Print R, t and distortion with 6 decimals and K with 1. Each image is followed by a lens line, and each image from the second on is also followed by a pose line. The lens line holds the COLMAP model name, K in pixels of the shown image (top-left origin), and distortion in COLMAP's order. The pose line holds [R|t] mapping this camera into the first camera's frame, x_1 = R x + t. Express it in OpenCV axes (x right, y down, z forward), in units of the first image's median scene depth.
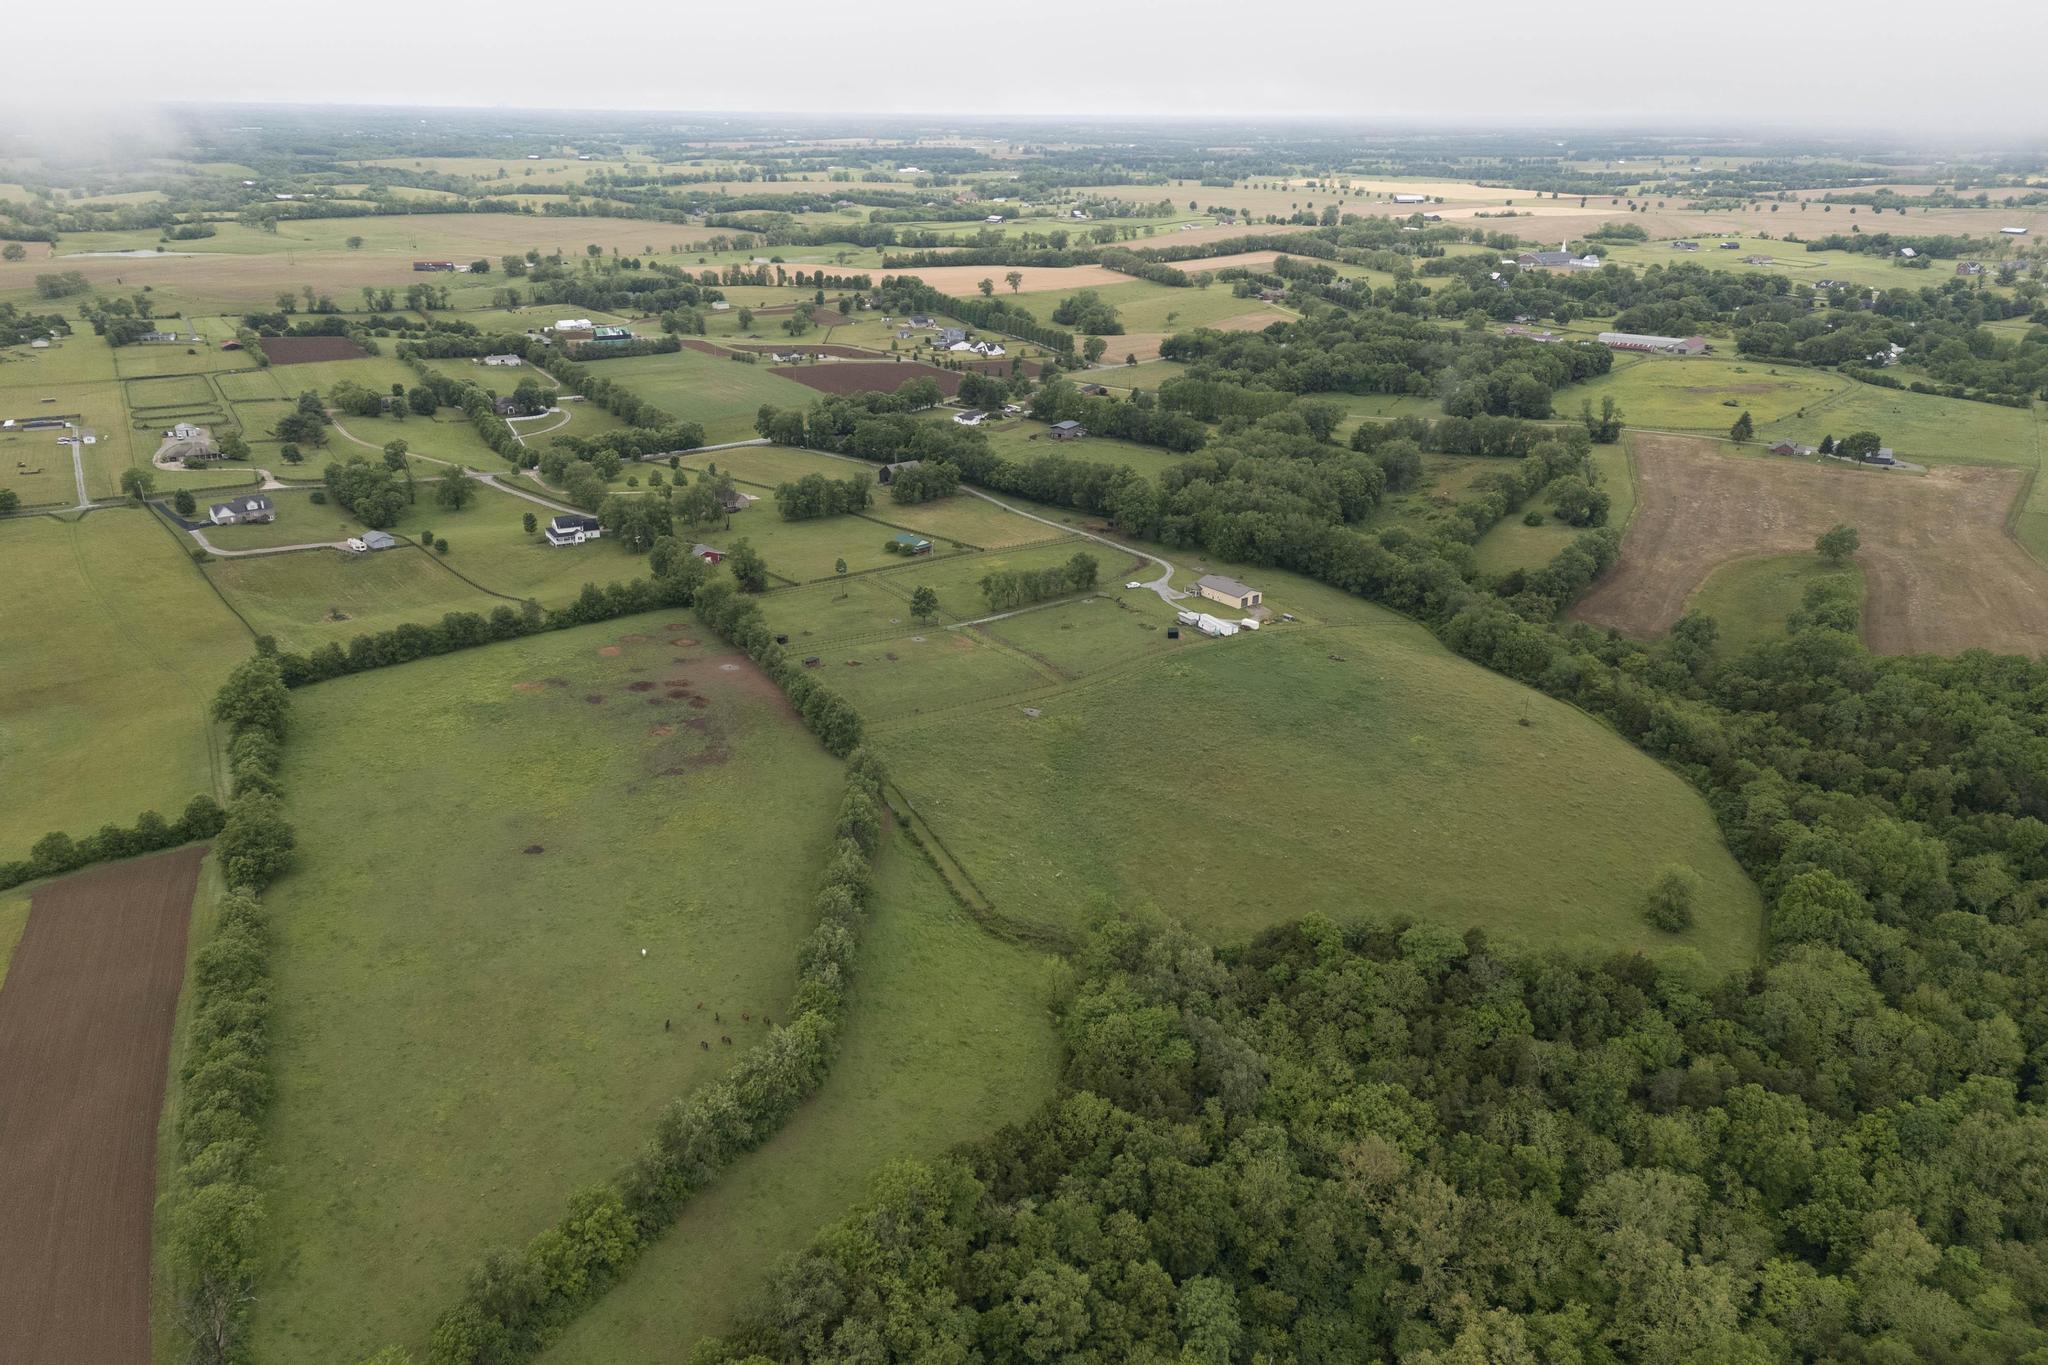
lens RADIAL K [[1465.6, 0, 1011.3], [0, 1465.6, 739.7], [0, 0, 1]] dist [0.079500, -0.065995]
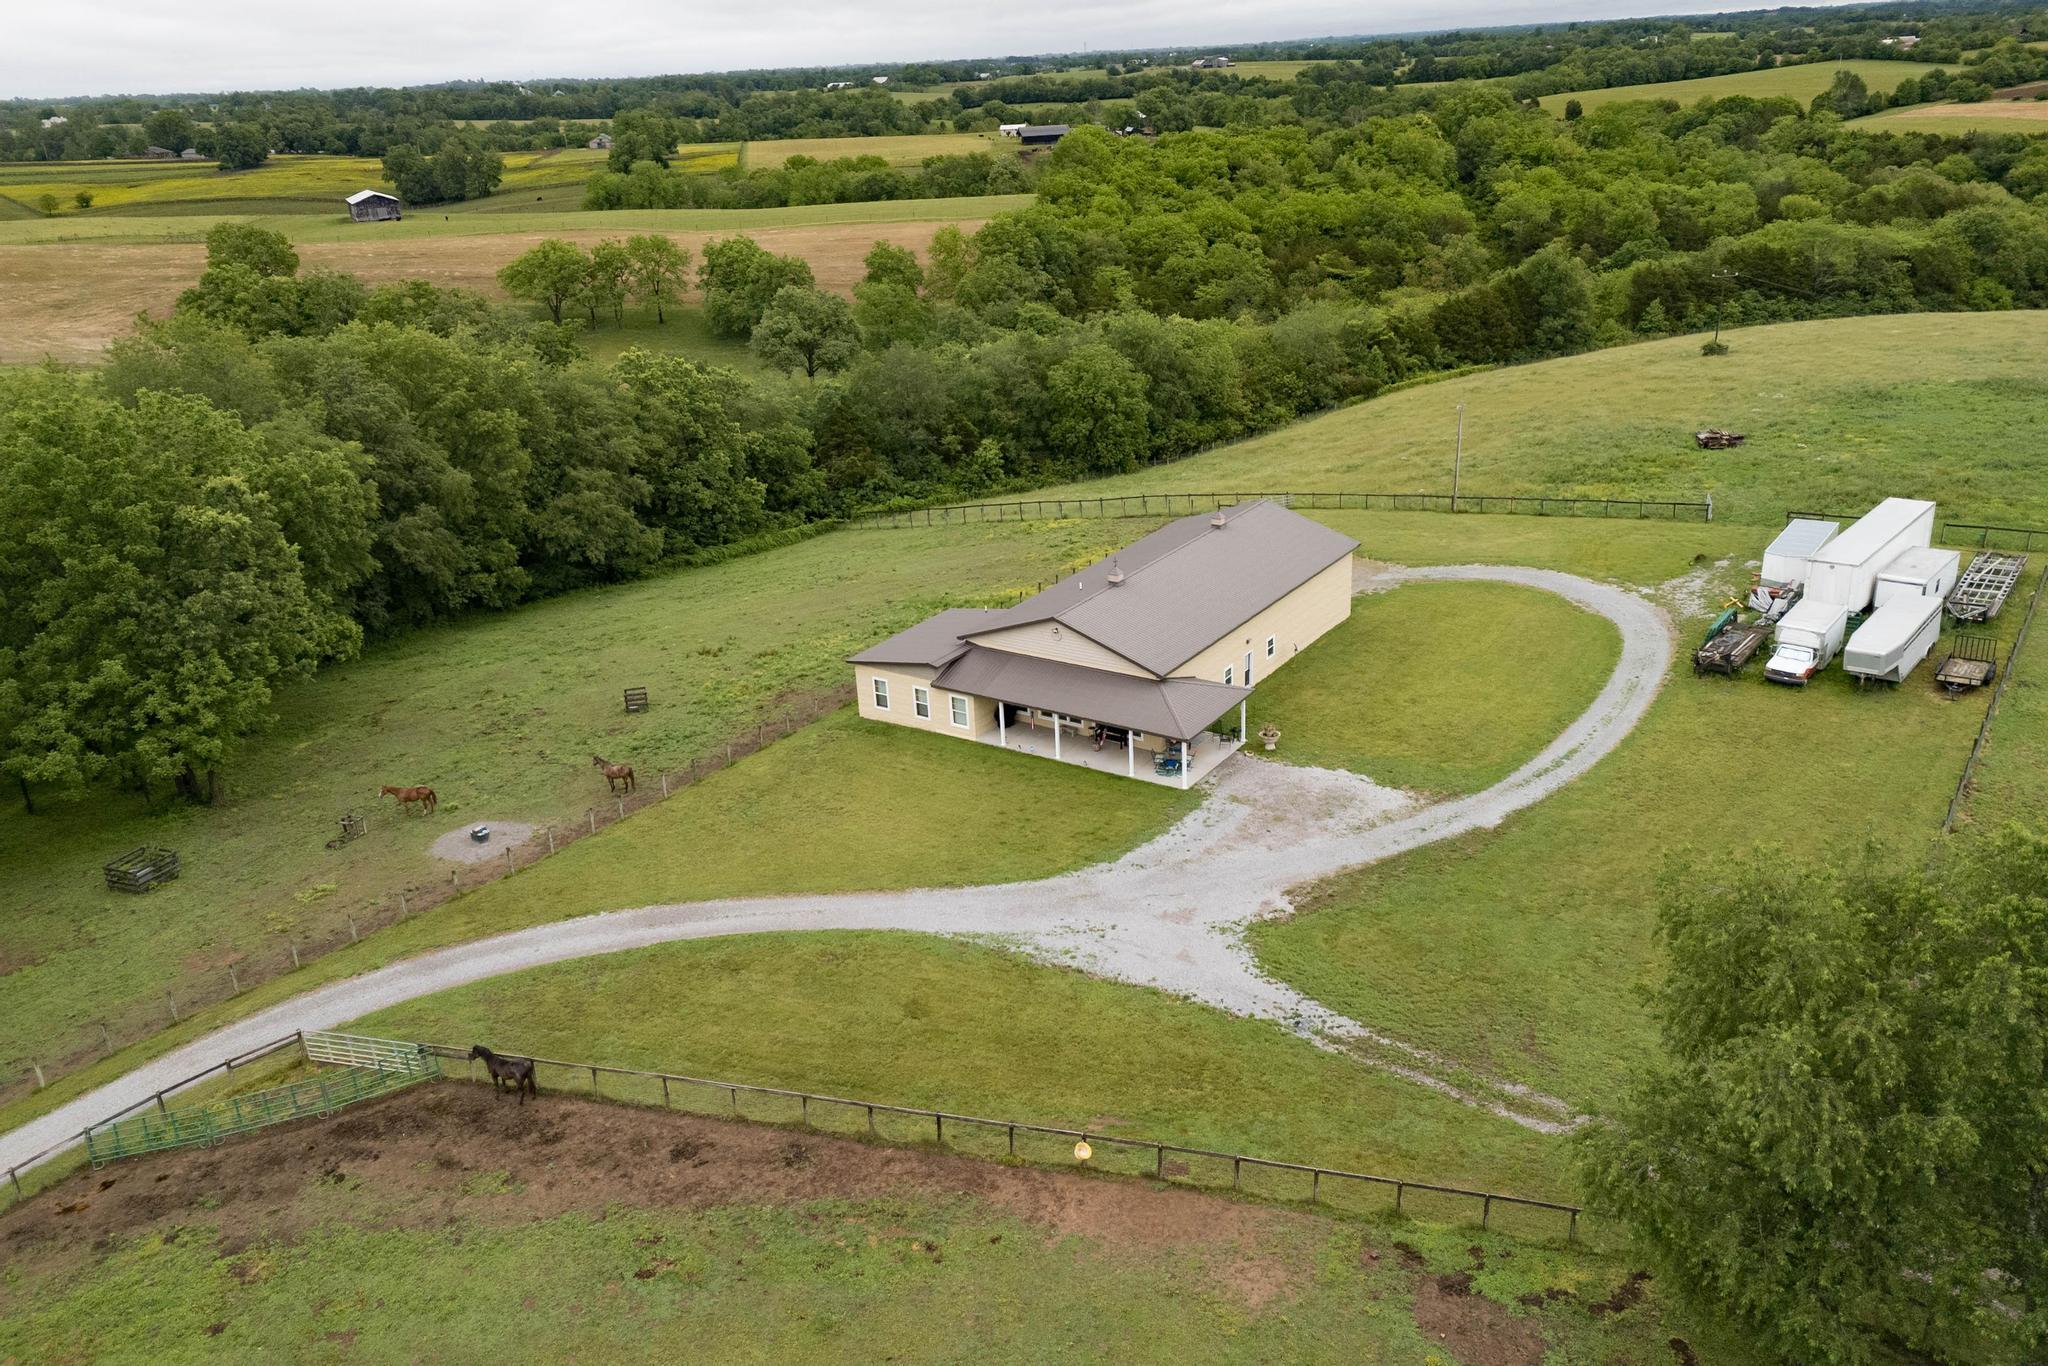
lens RADIAL K [[1465.6, 0, 1011.3], [0, 1465.6, 740.2], [0, 0, 1]] dist [0.079500, -0.065995]
pose [[-0.330295, -0.381622, 0.863290, 0.010424], [0.418466, 0.760614, 0.496339, -0.095864], [-0.846044, 0.525196, -0.091532, 0.576195]]
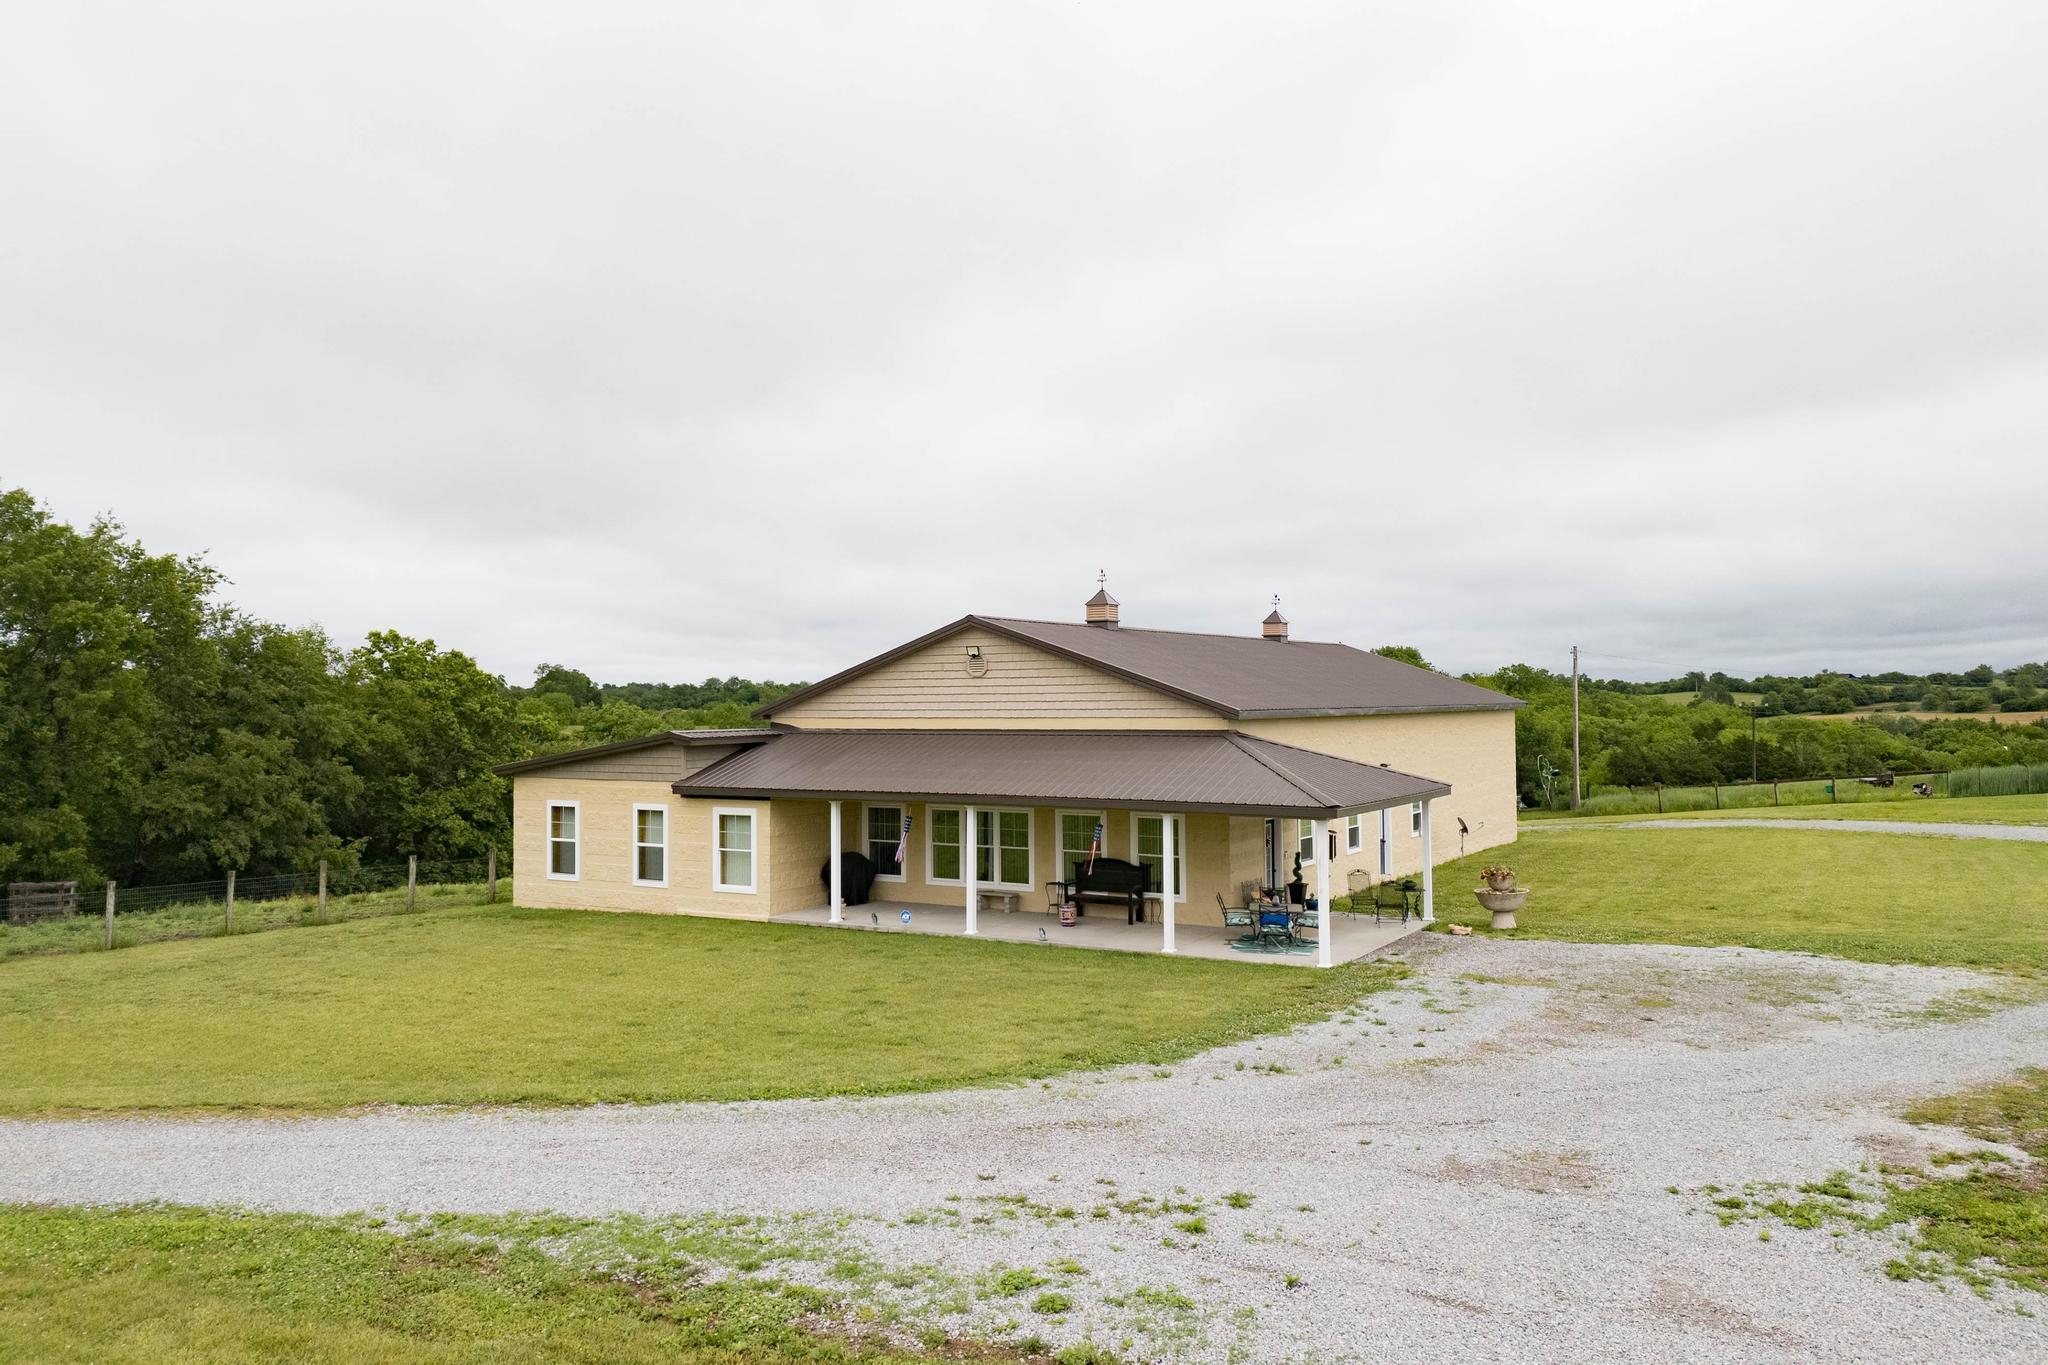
lens RADIAL K [[1465.6, 0, 1011.3], [0, 1465.6, 739.7], [0, 0, 1]] dist [0.079500, -0.065995]
pose [[-0.381166, -0.029064, 0.924050, 0.047339], [0.369291, 0.911517, 0.181000, -0.064972], [-0.847548, 0.410235, -0.336706, 0.575374]]
